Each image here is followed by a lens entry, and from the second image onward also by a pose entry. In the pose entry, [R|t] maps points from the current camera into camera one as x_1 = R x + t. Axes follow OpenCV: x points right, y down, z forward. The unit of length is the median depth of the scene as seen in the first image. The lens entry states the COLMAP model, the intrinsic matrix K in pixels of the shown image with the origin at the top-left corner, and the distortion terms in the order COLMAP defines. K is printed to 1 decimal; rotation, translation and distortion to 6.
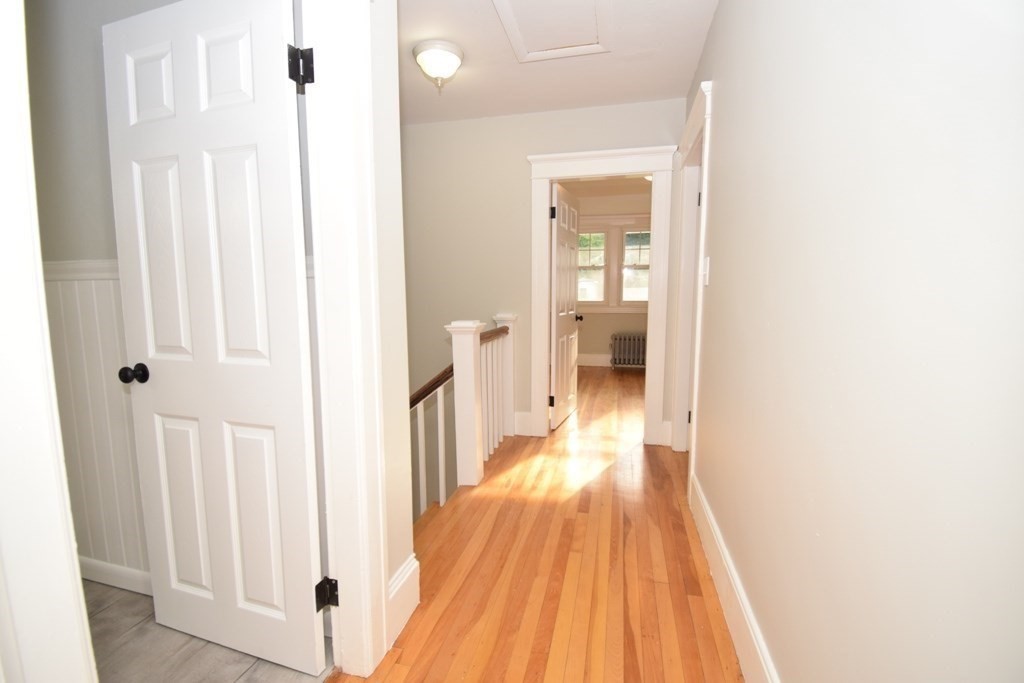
lens RADIAL K [[455.9, 0, 517.5], [0, 455.9, 339.8], [0, 0, 1]] dist [0.001264, -0.015922]
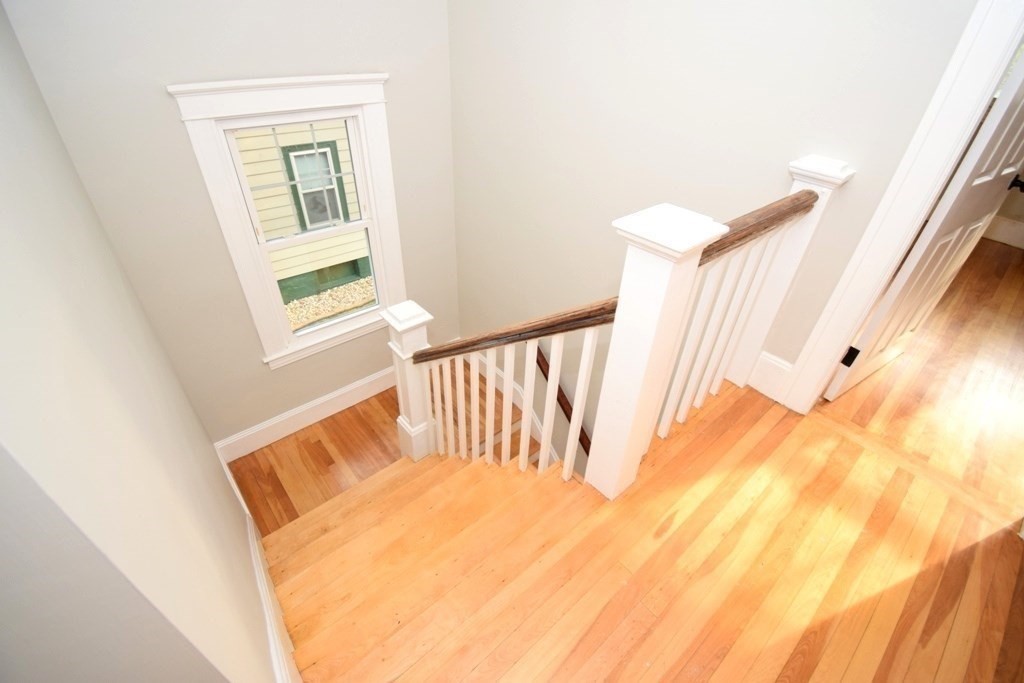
lens RADIAL K [[455.9, 0, 517.5], [0, 455.9, 339.8], [0, 0, 1]] dist [0.001264, -0.015922]
pose [[0.808371, 0.384067, -0.446126, -0.005877], [-0.114806, 0.846156, 0.520423, -0.126854], [0.577369, -0.369477, 0.728101, 0.568834]]
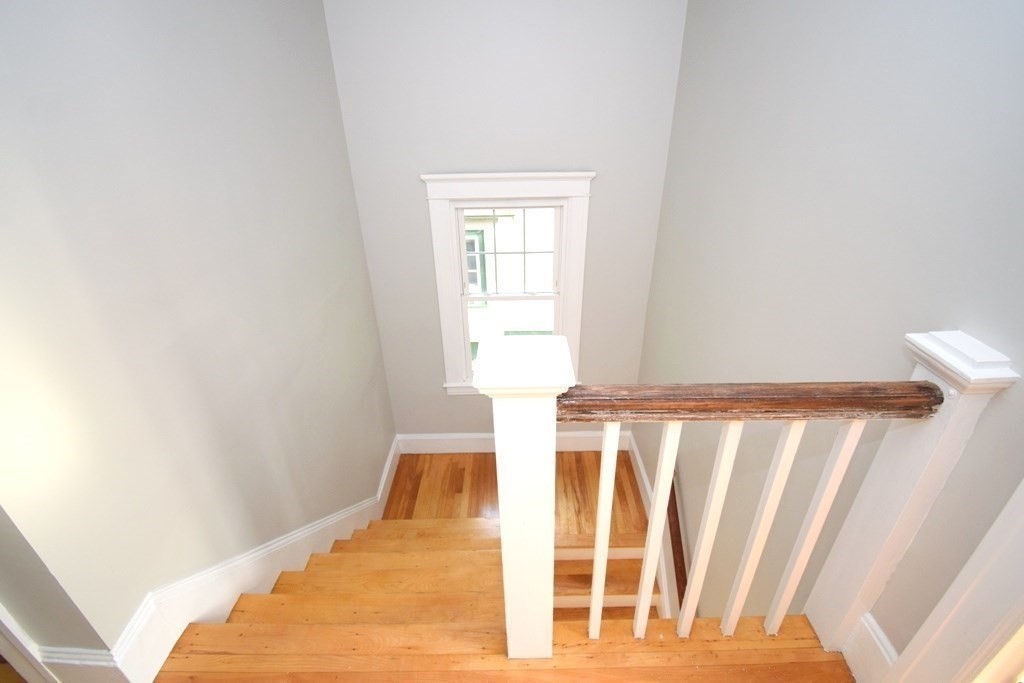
lens RADIAL K [[455.9, 0, 517.5], [0, 455.9, 339.8], [0, 0, 1]] dist [0.001264, -0.015922]
pose [[0.234601, 0.459059, -0.856870, 0.153204], [-0.093065, 0.888028, 0.450272, -0.180887], [0.967627, -0.025890, 0.251055, 0.847588]]
